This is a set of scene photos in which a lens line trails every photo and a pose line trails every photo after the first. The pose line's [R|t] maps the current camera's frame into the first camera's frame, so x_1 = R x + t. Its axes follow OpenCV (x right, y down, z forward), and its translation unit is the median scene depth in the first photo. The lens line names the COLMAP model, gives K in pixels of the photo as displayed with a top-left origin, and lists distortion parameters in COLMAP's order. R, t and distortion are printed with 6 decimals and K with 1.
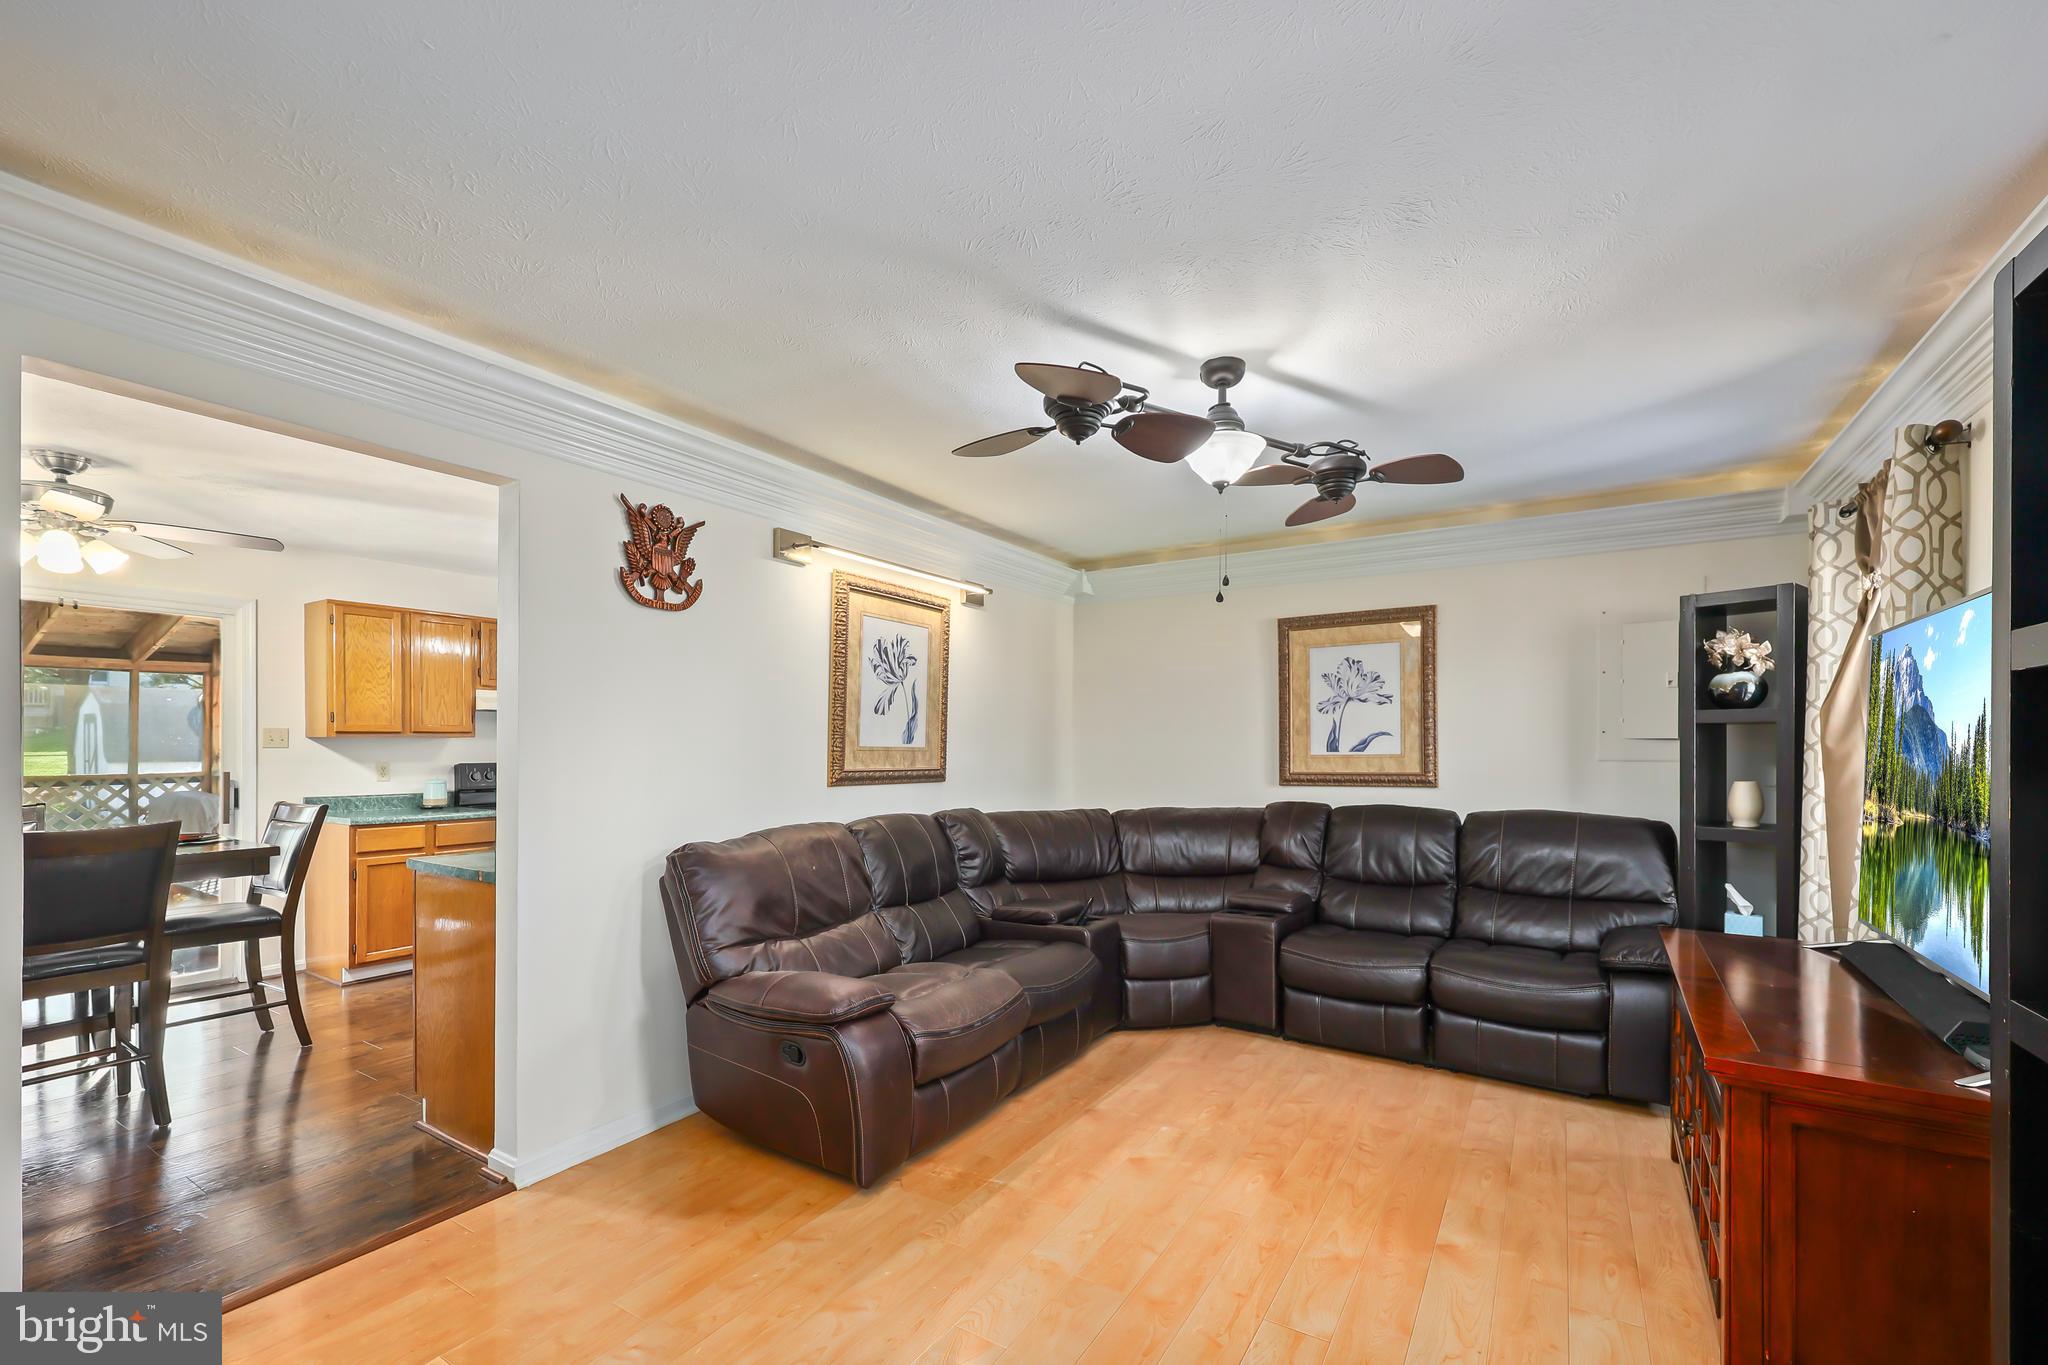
lens RADIAL K [[840.0, 0, 1021.0], [0, 840.0, 749.9], [0, 0, 1]] dist [0.000404, -0.000257]
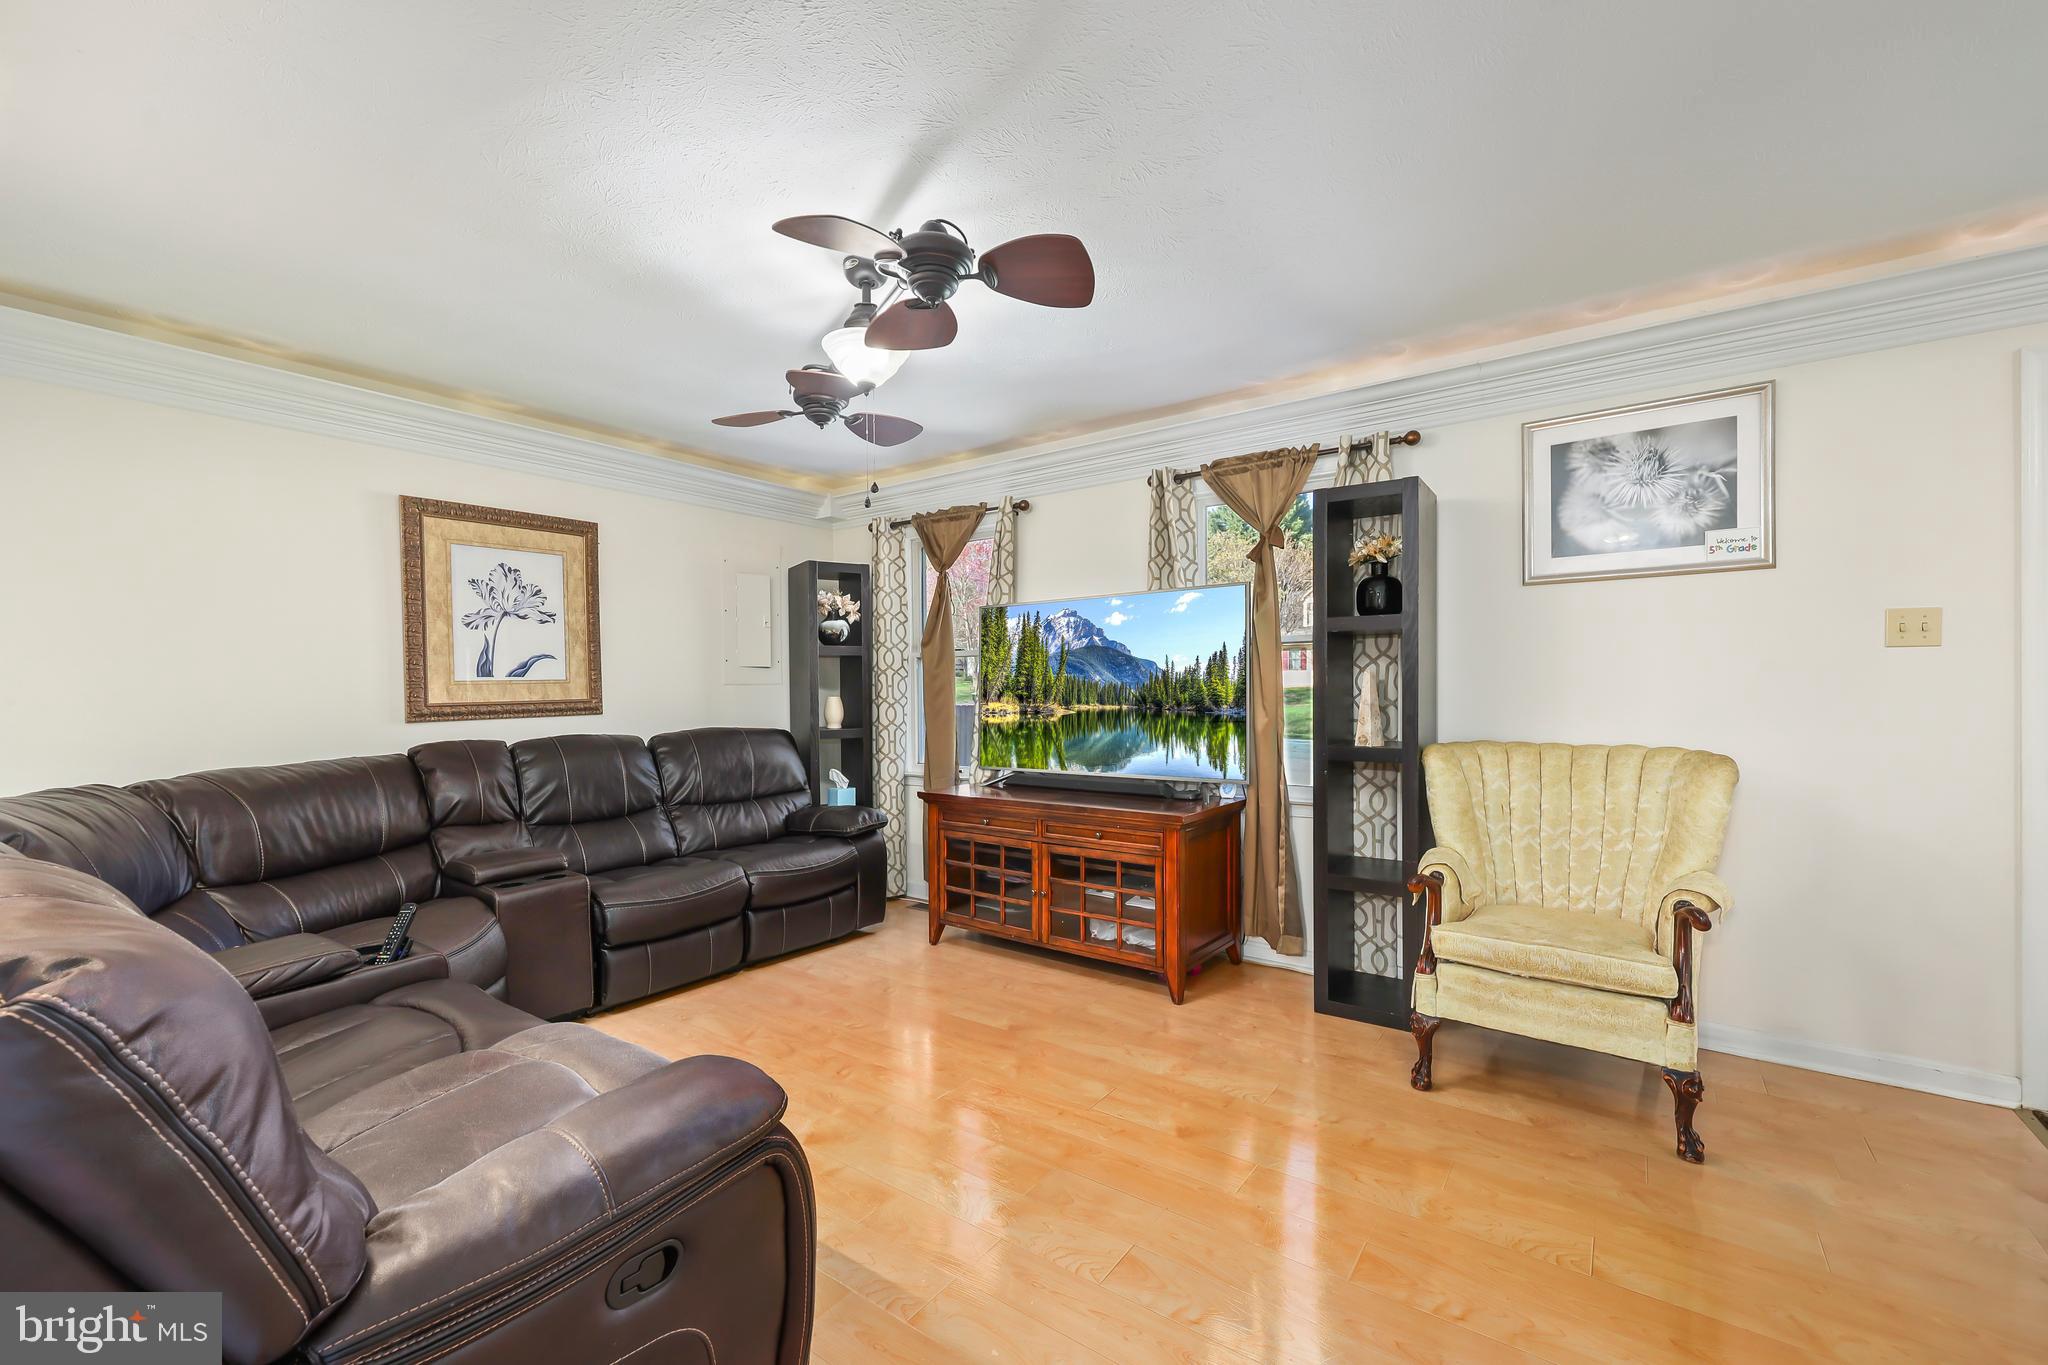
lens RADIAL K [[840.0, 0, 1030.9], [0, 840.0, 696.4], [0, 0, 1]] dist [0.000404, -0.000257]
pose [[0.058382, -0.010702, 0.998237, -0.465620], [0.014214, 0.999850, 0.009888, 0.023558], [-0.998193, 0.013612, 0.058525, 0.485424]]
